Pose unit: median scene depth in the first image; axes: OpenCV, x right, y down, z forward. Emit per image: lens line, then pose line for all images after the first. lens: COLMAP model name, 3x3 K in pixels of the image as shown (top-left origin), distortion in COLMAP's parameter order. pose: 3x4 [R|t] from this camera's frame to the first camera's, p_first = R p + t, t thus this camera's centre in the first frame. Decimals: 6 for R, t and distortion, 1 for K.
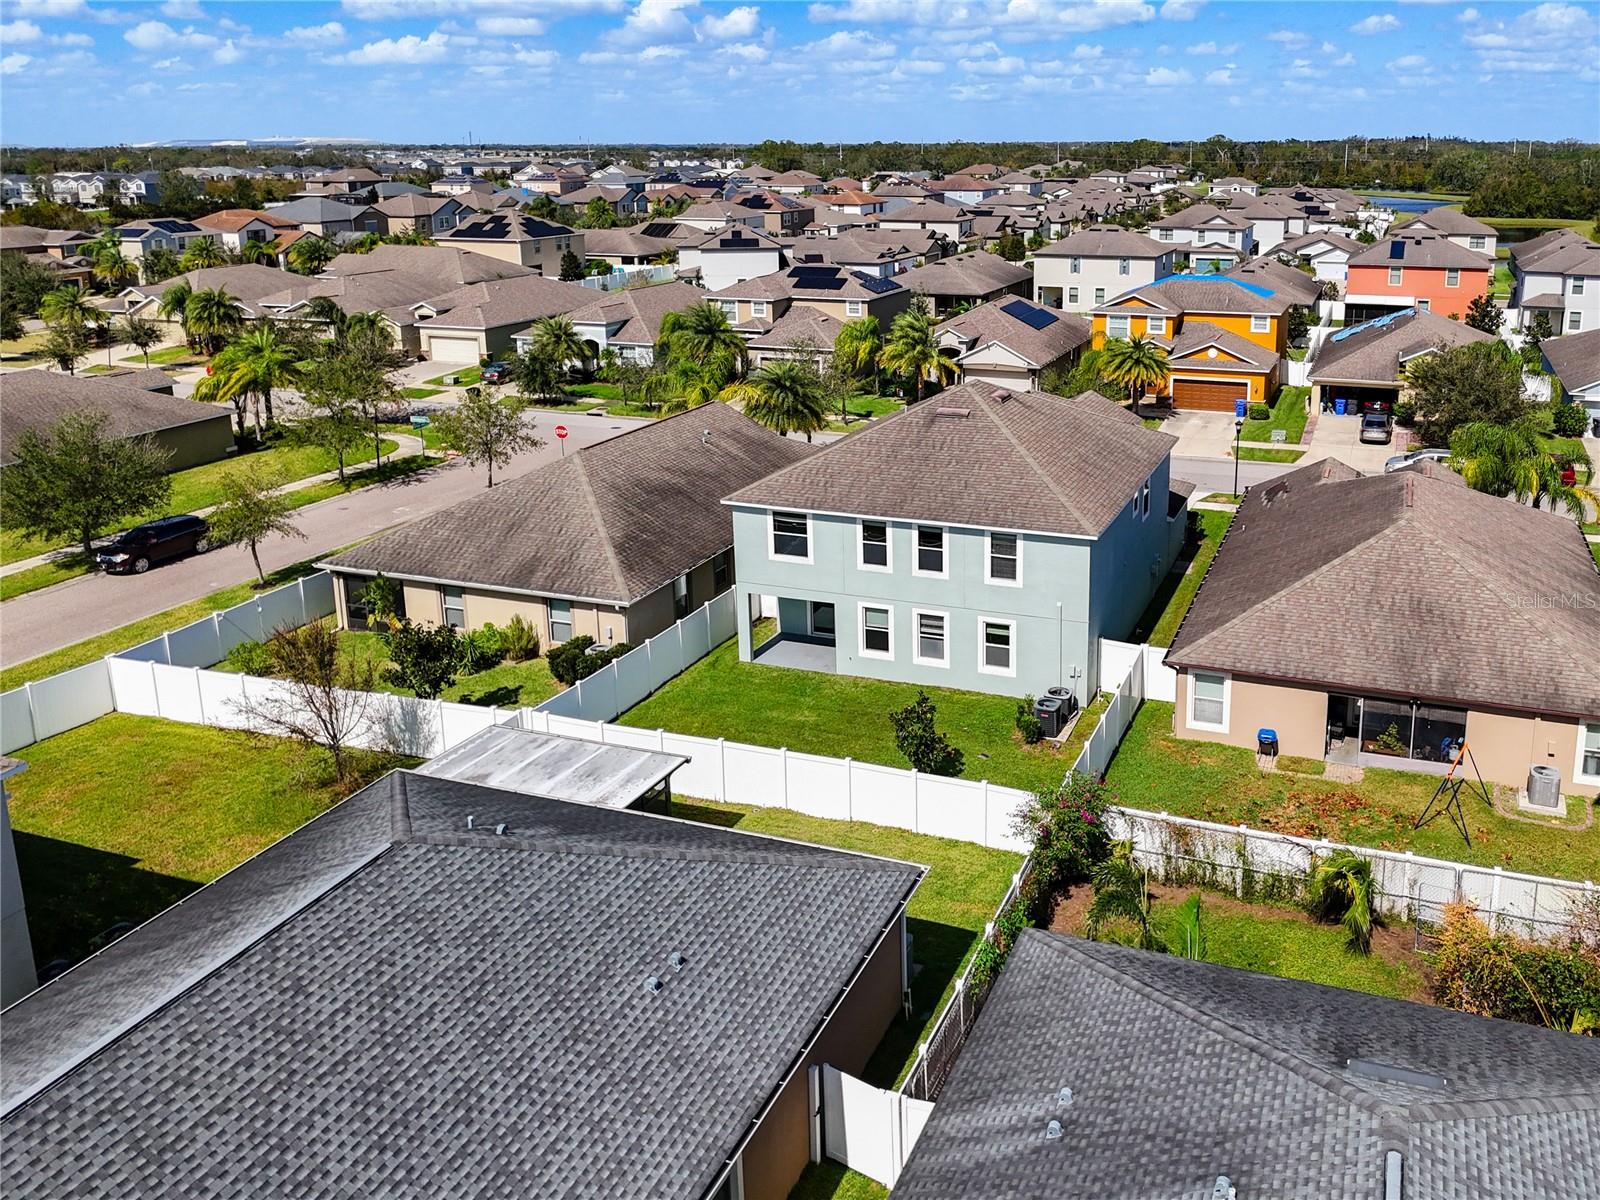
lens RADIAL K [[1242.1, 0, 987.5], [0, 1242.1, 451.3], [0, 0, 1]] dist [0.004696, -0.021911]
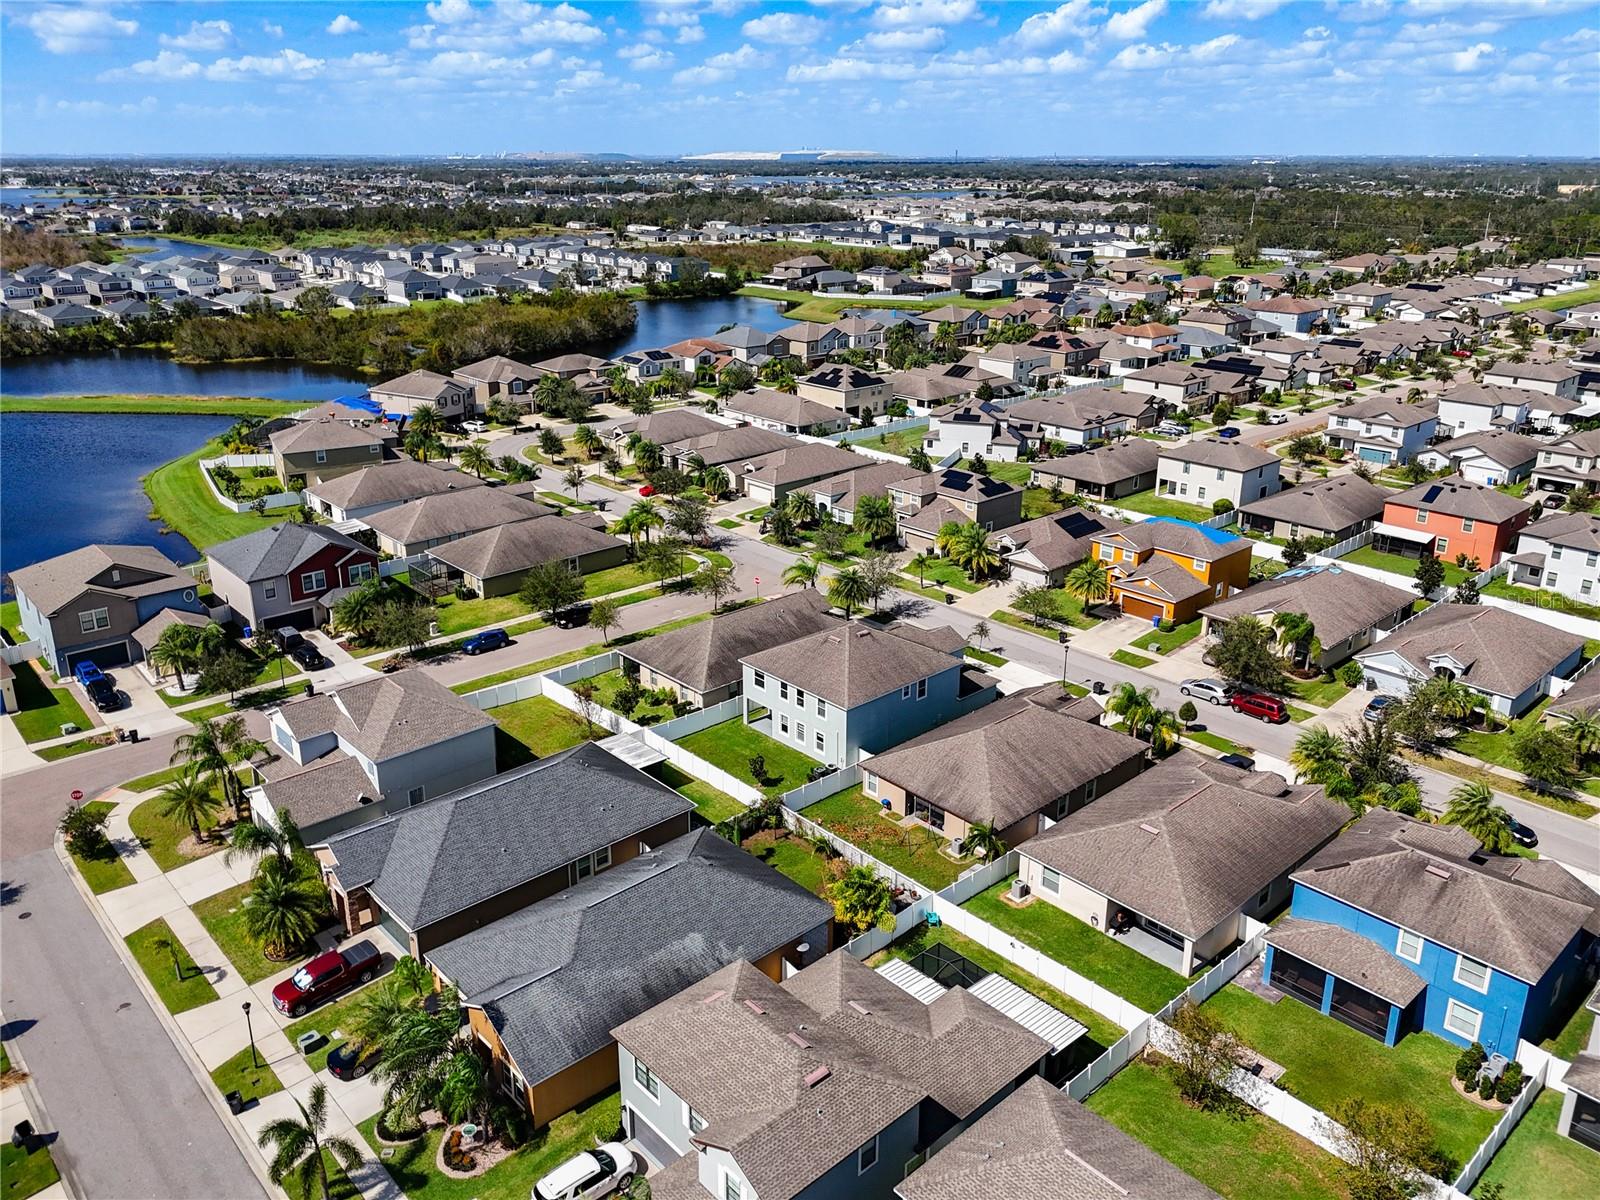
lens RADIAL K [[1201.9, 0, 798.7], [0, 1201.9, 531.6], [0, 0, 1]] dist [0.044294, -0.056118]
pose [[0.871801, 0.146056, -0.467579, 0.958229], [-0.118035, 0.989025, 0.088862, -0.433329], [0.475427, -0.022280, 0.879473, -1.043722]]
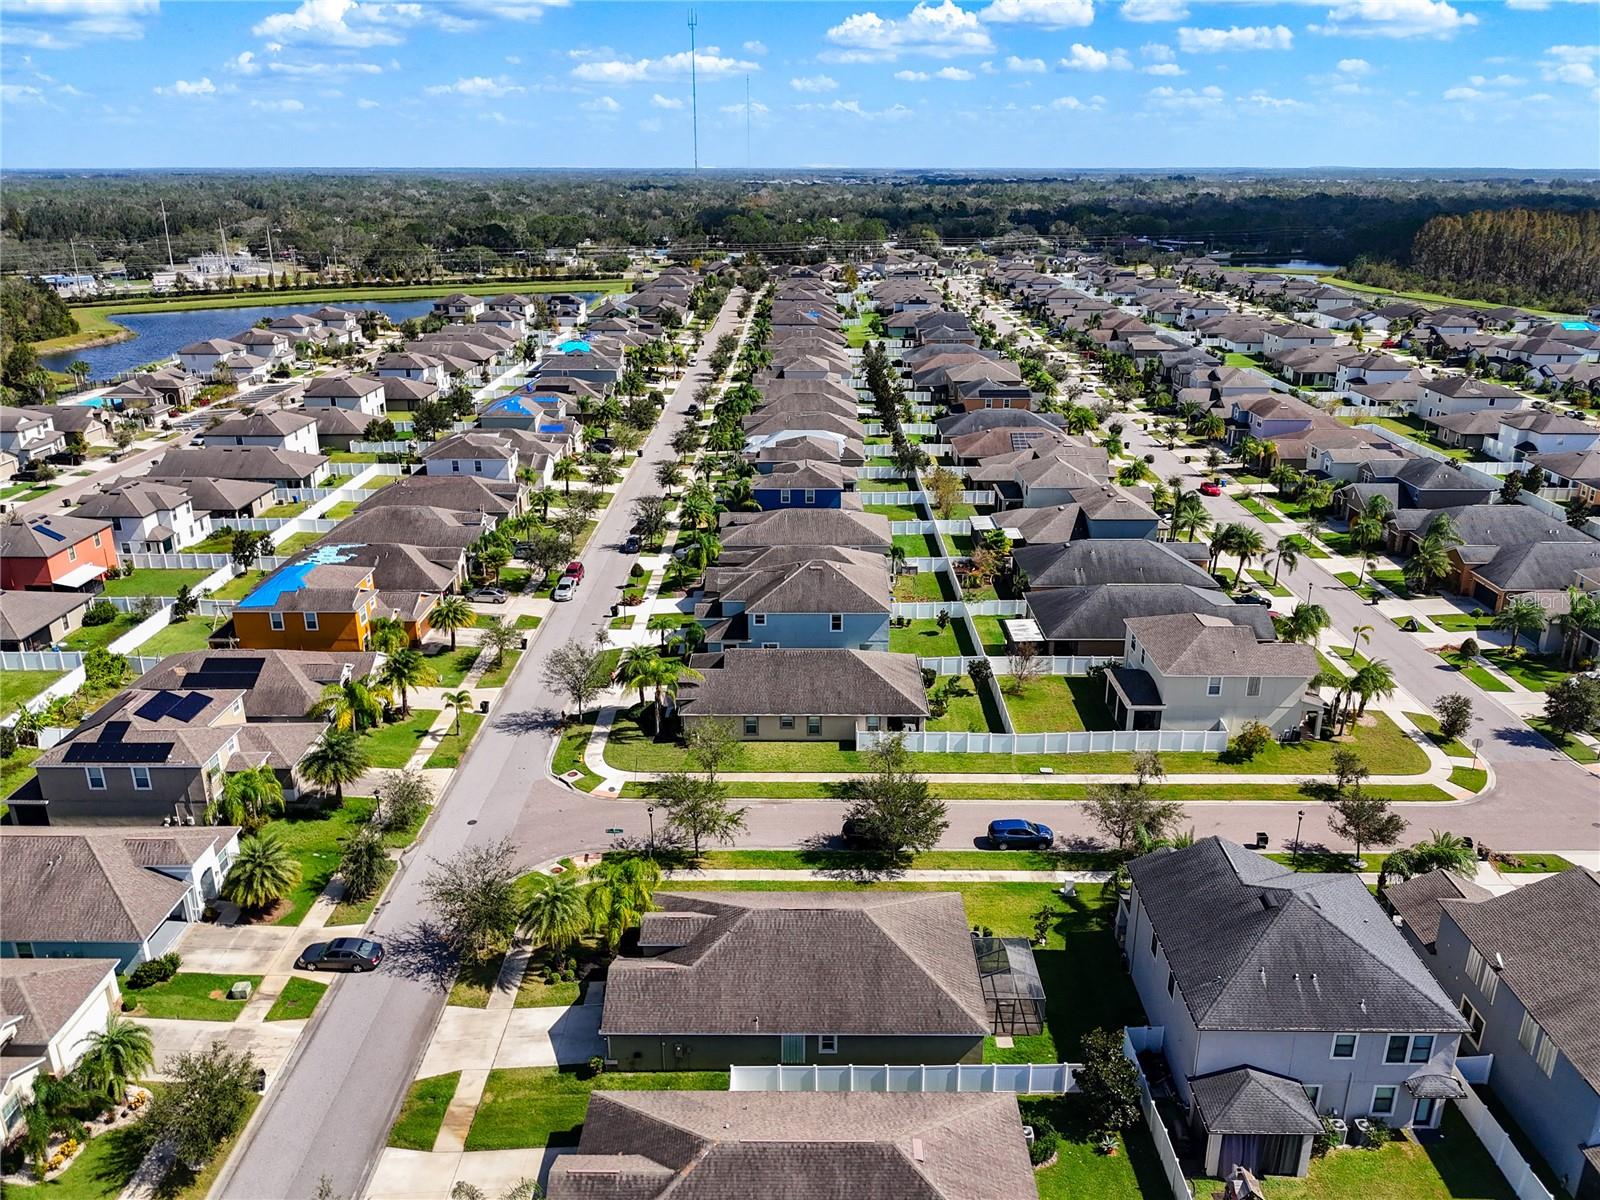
lens RADIAL K [[1195.3, 0, 818.9], [0, 1195.3, 556.3], [0, 0, 1]] dist [0.056811, -0.087685]
pose [[-0.325289, -0.283602, 0.902085, -2.479453], [0.222981, 0.904060, 0.364629, -1.062498], [-0.918949, 0.319757, -0.230843, 1.674156]]
